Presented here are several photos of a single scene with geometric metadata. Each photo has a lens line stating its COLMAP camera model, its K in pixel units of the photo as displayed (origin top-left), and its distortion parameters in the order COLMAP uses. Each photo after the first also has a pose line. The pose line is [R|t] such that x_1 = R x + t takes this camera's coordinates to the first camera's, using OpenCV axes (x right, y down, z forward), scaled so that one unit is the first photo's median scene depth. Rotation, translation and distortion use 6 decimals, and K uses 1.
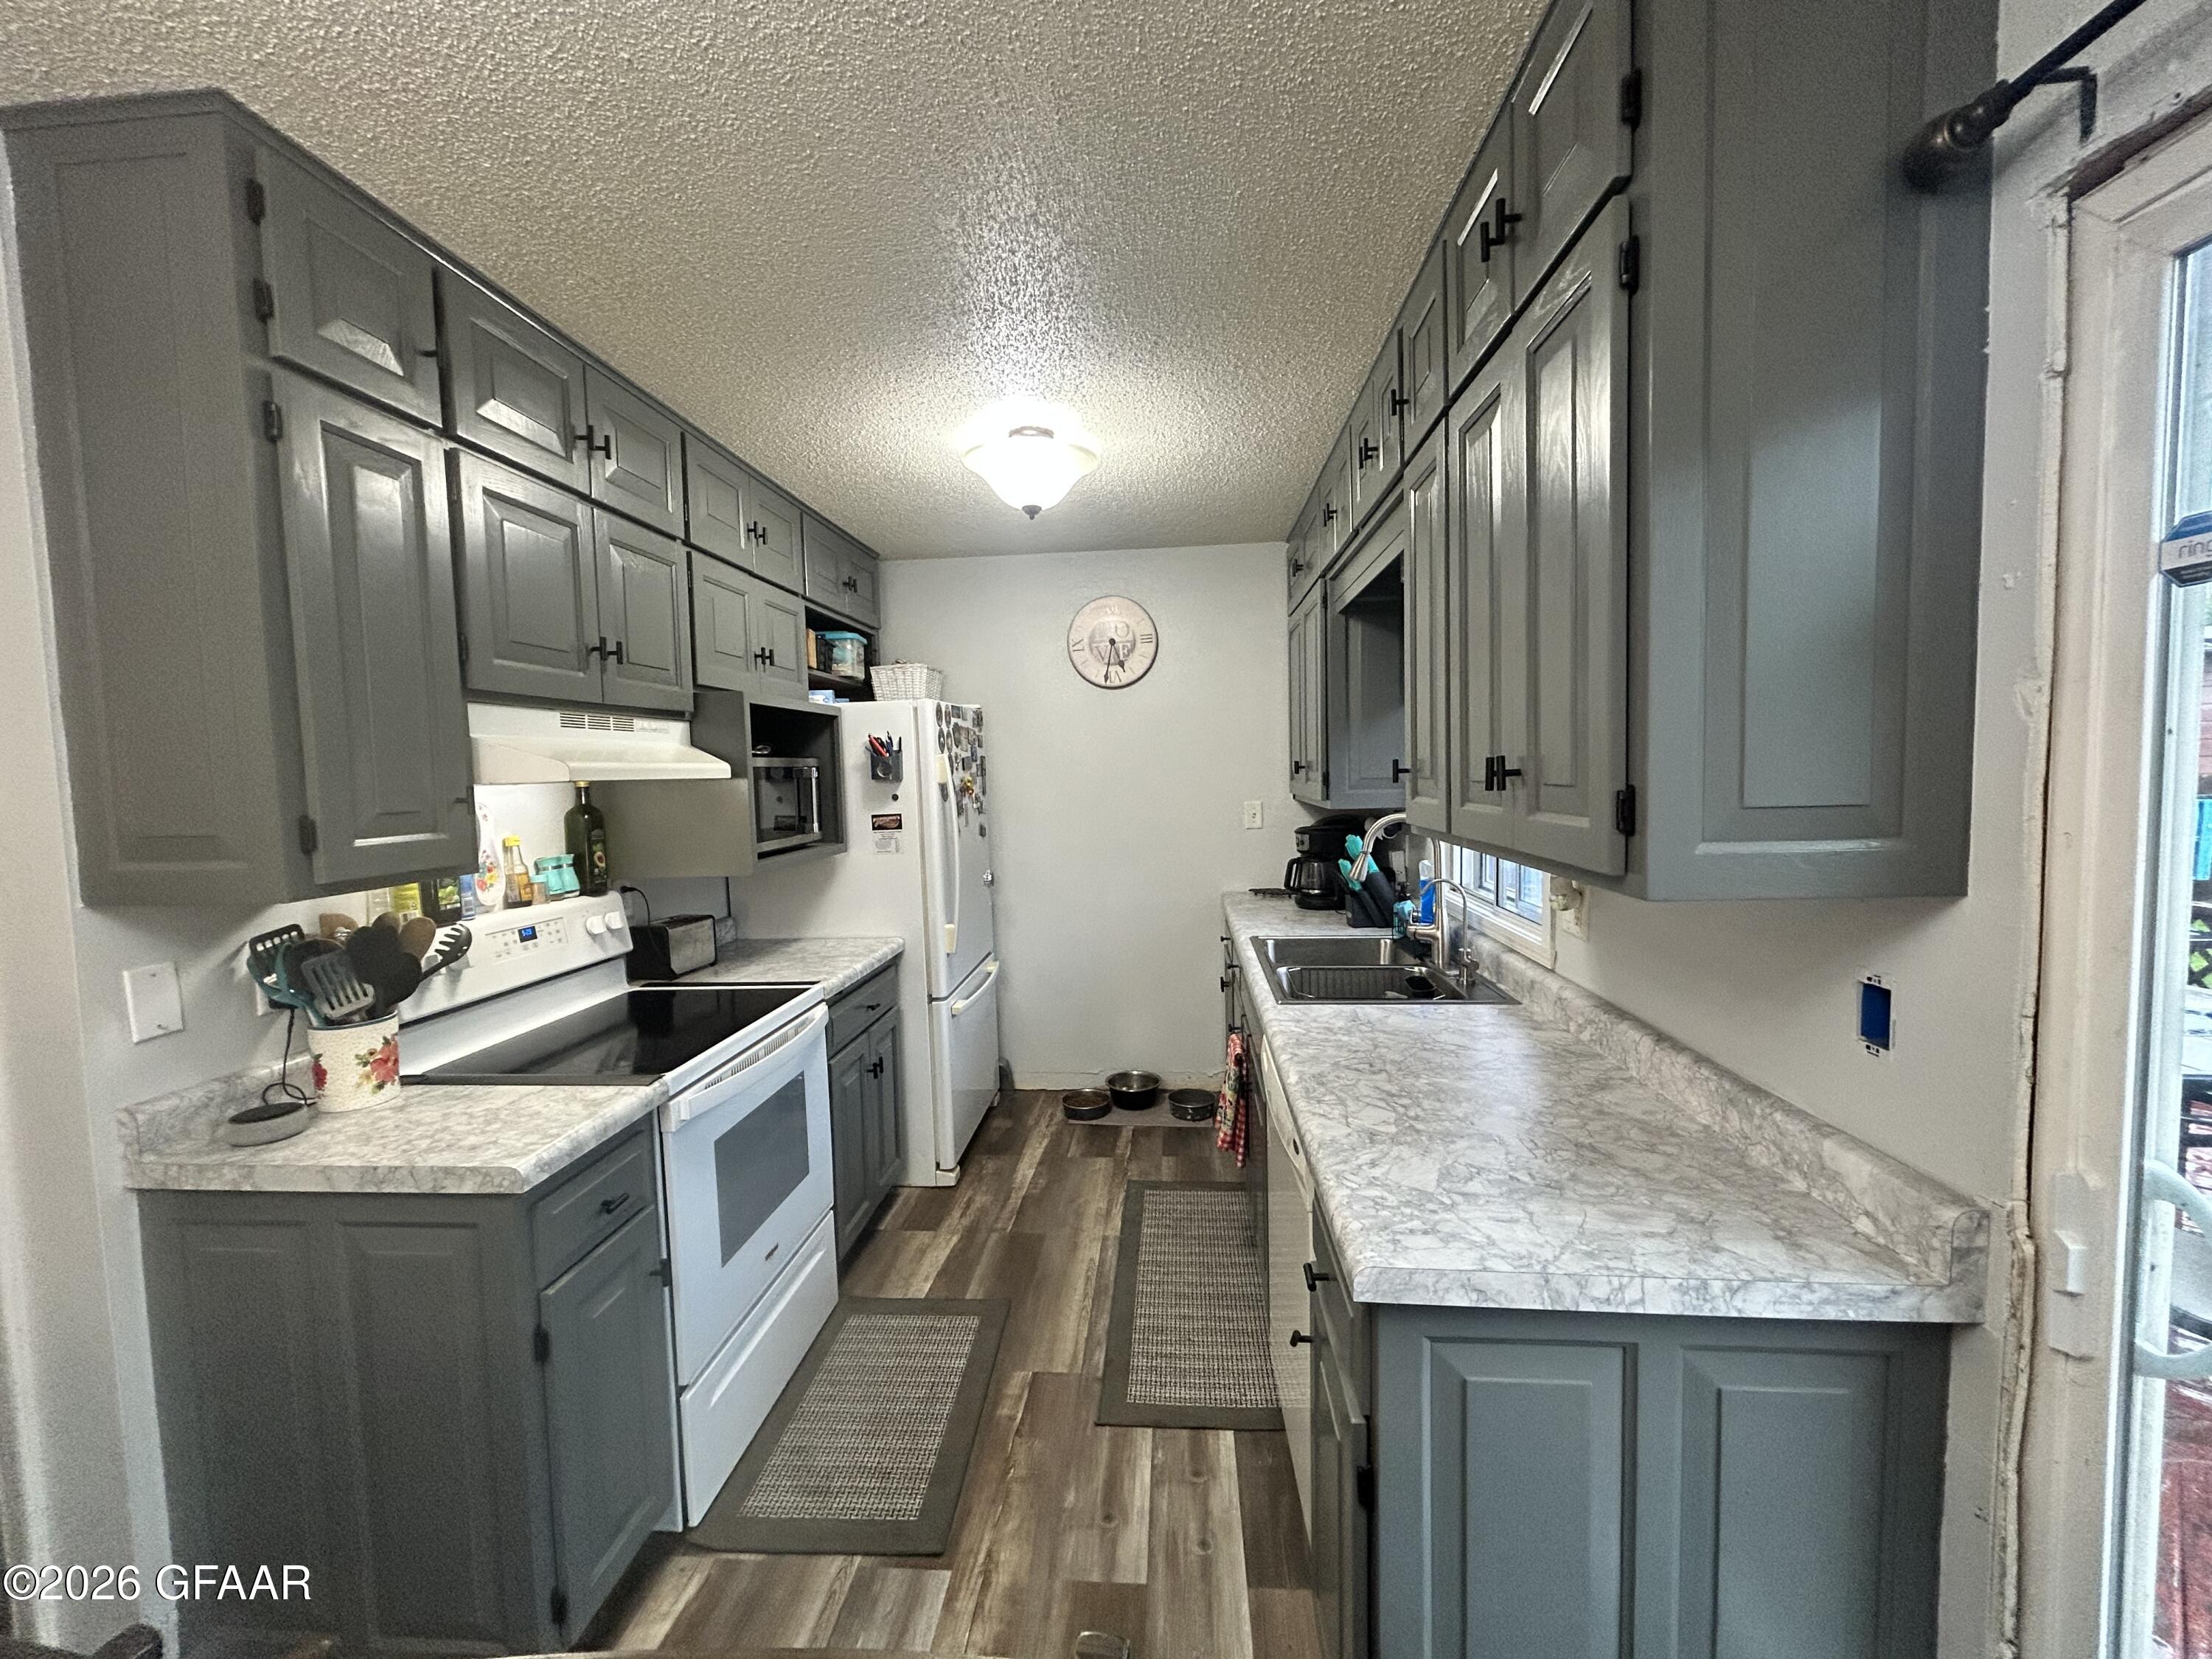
lens RADIAL K [[894.5, 0, 1105.8], [0, 894.5, 828.2], [0, 0, 1]] dist [0.001805, 0.000467]
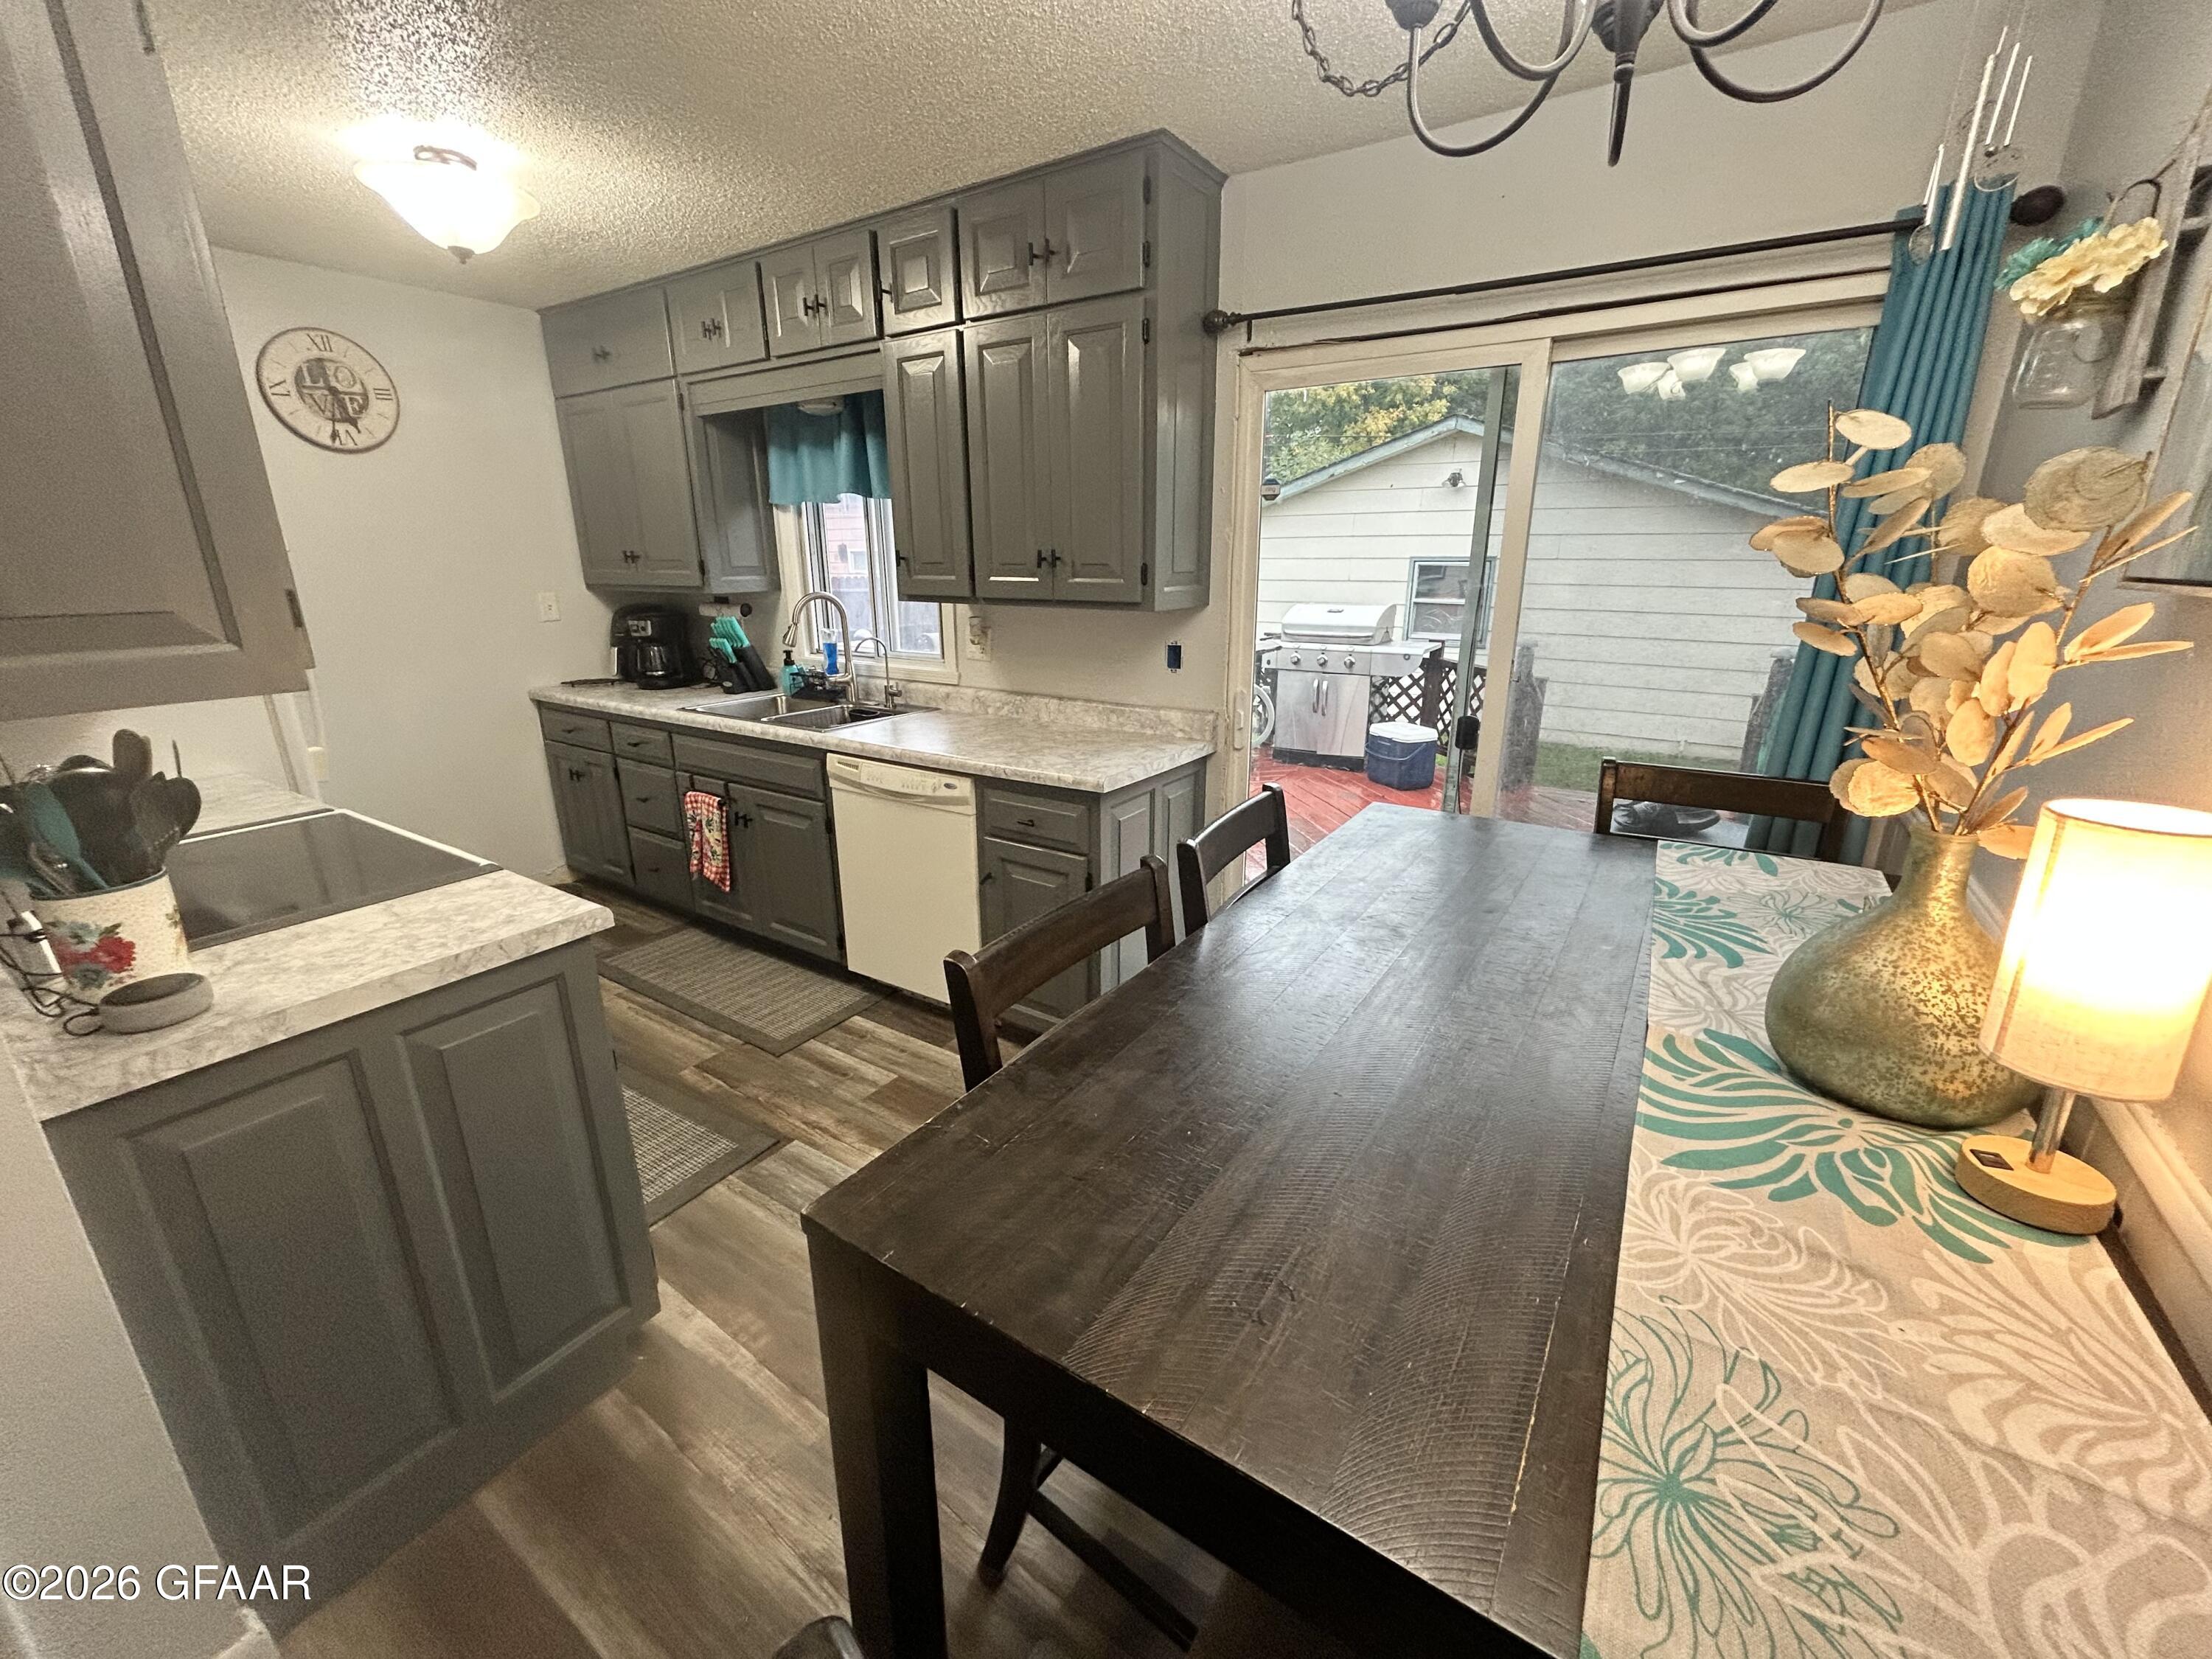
lens RADIAL K [[894.5, 0, 1107.2], [0, 894.5, 829.6], [0, 0, 1]] dist [0.001805, 0.000467]
pose [[0.480772, -0.238701, 0.843730, -1.091787], [0.050811, 0.968200, 0.244962, 0.033548], [-0.875372, -0.074900, 0.477613, -0.077387]]
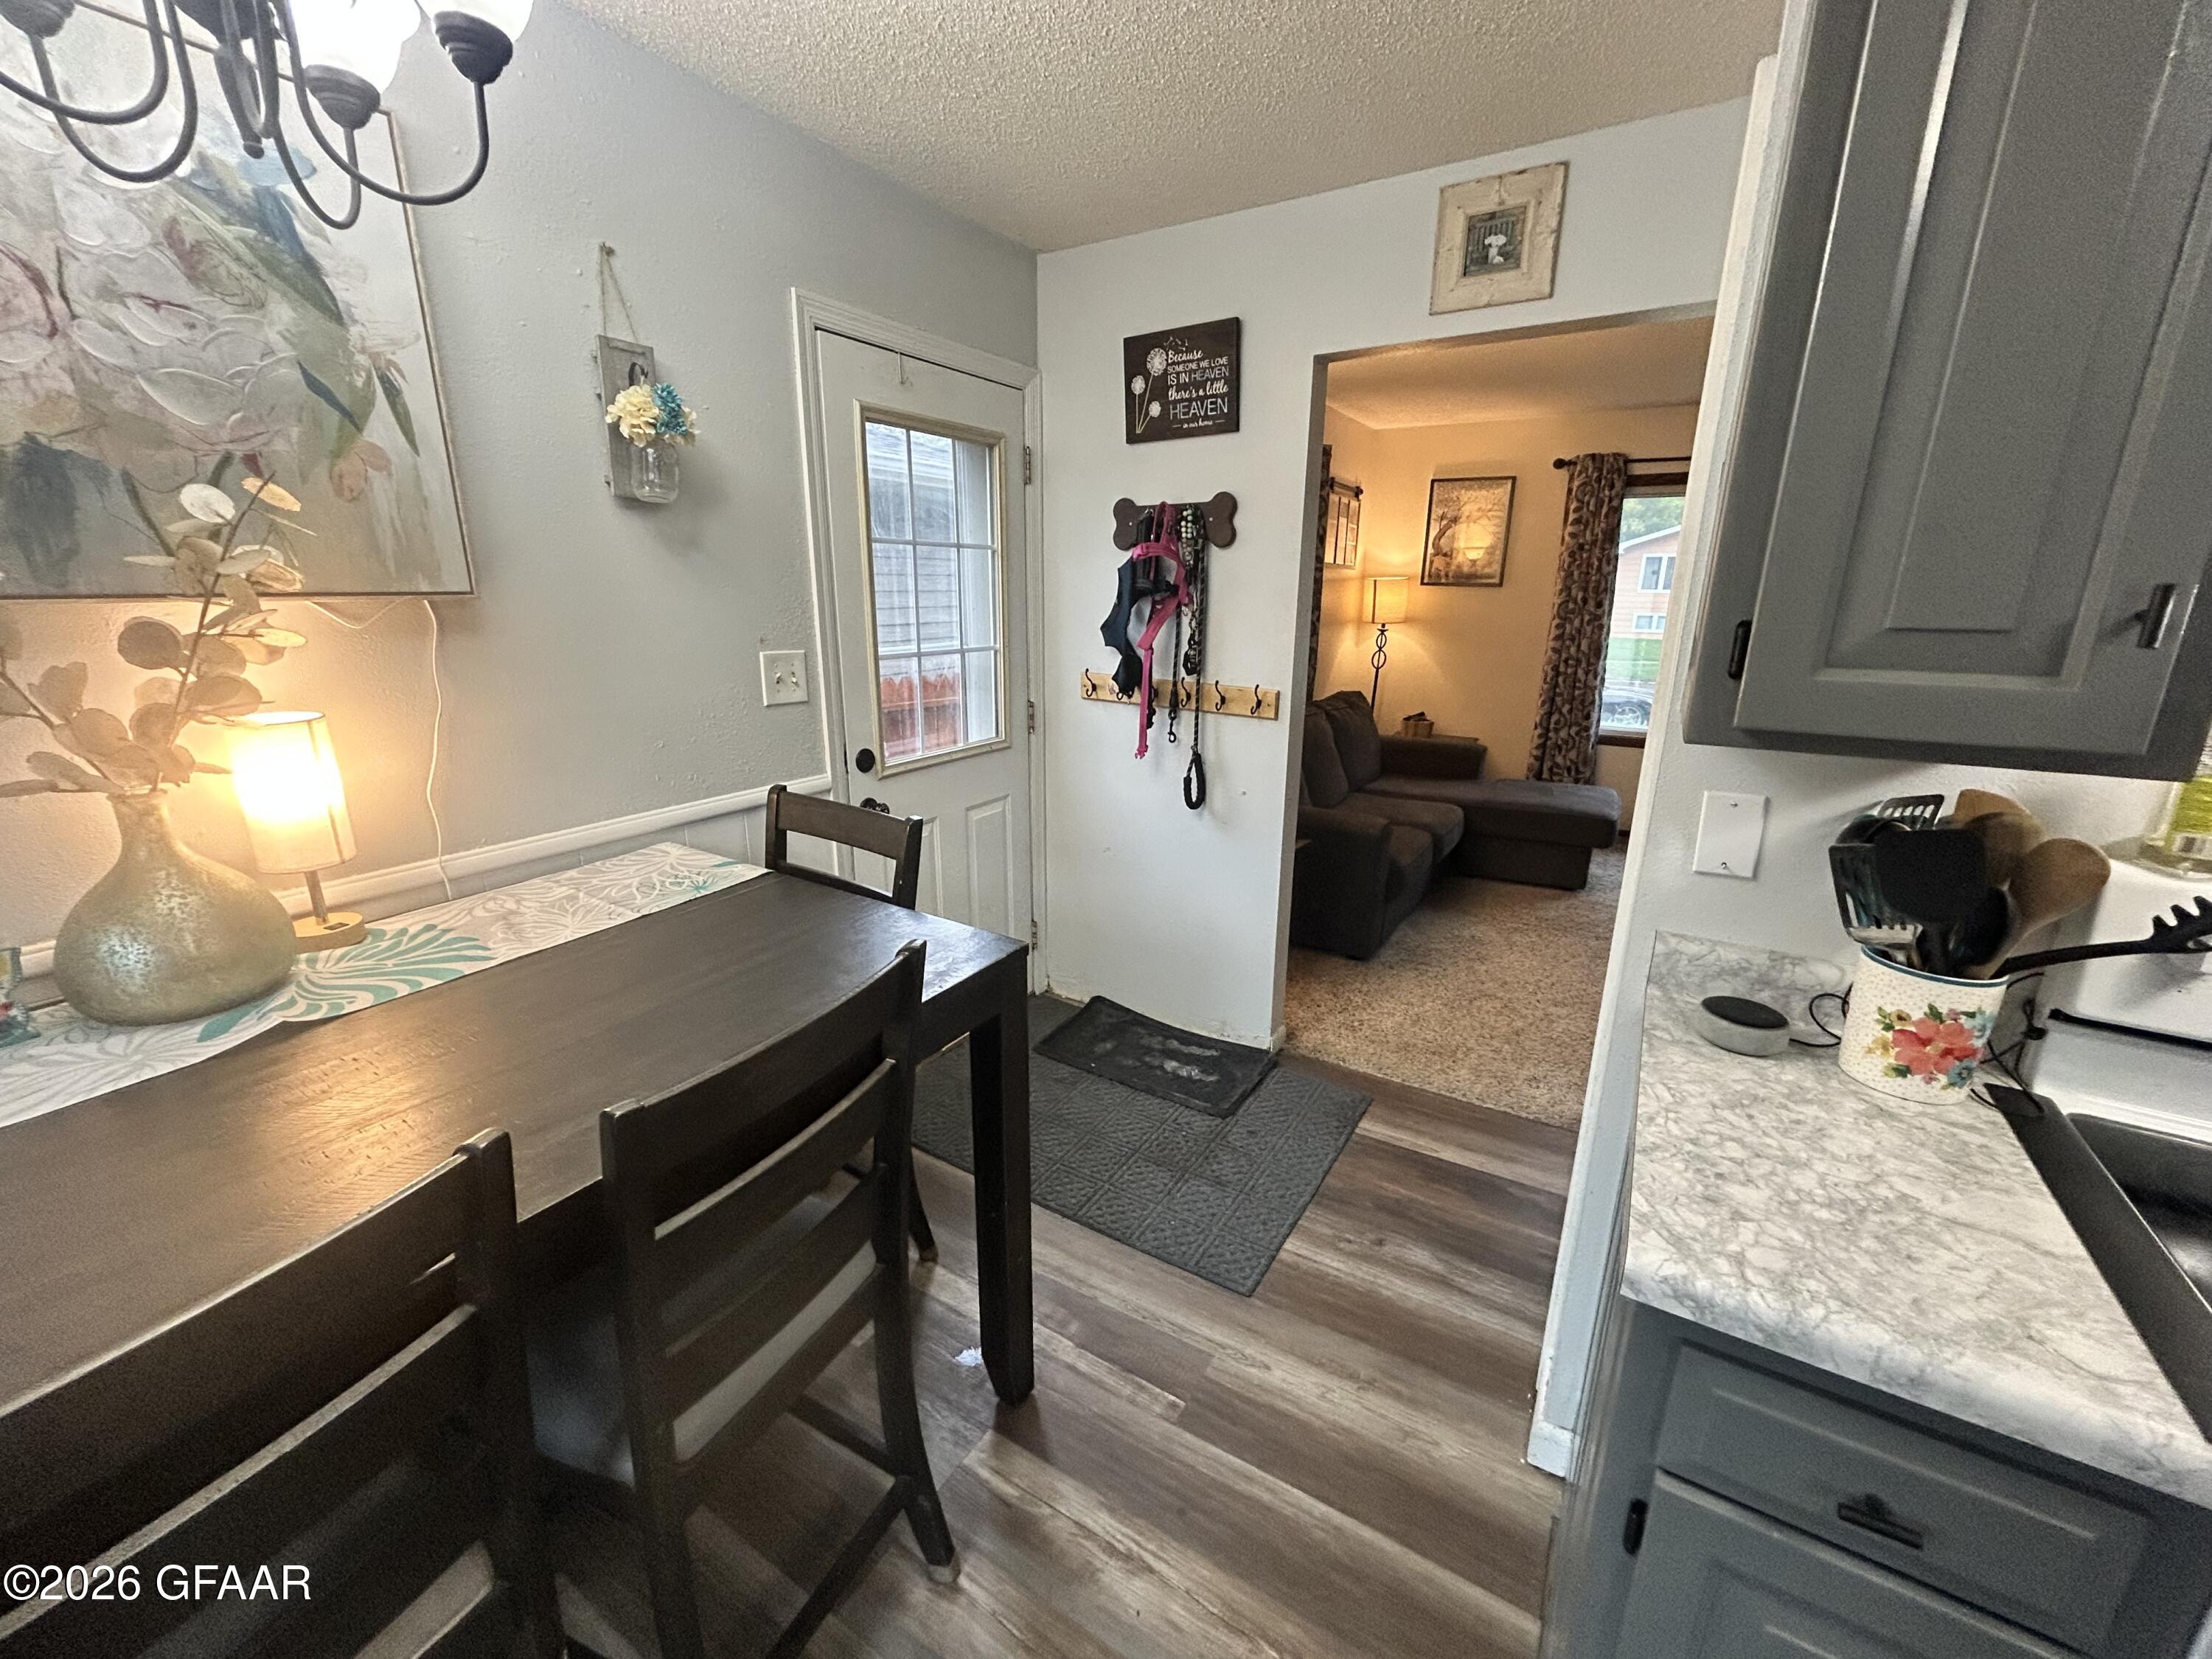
lens RADIAL K [[894.5, 0, 1100.6], [0, 894.5, 824.8], [0, 0, 1]] dist [0.001805, 0.000467]
pose [[-0.462119, 0.252485, -0.850116, -0.057775], [-0.052870, 0.949065, 0.310612, -0.044431], [0.885240, 0.188486, -0.425232, 0.756784]]
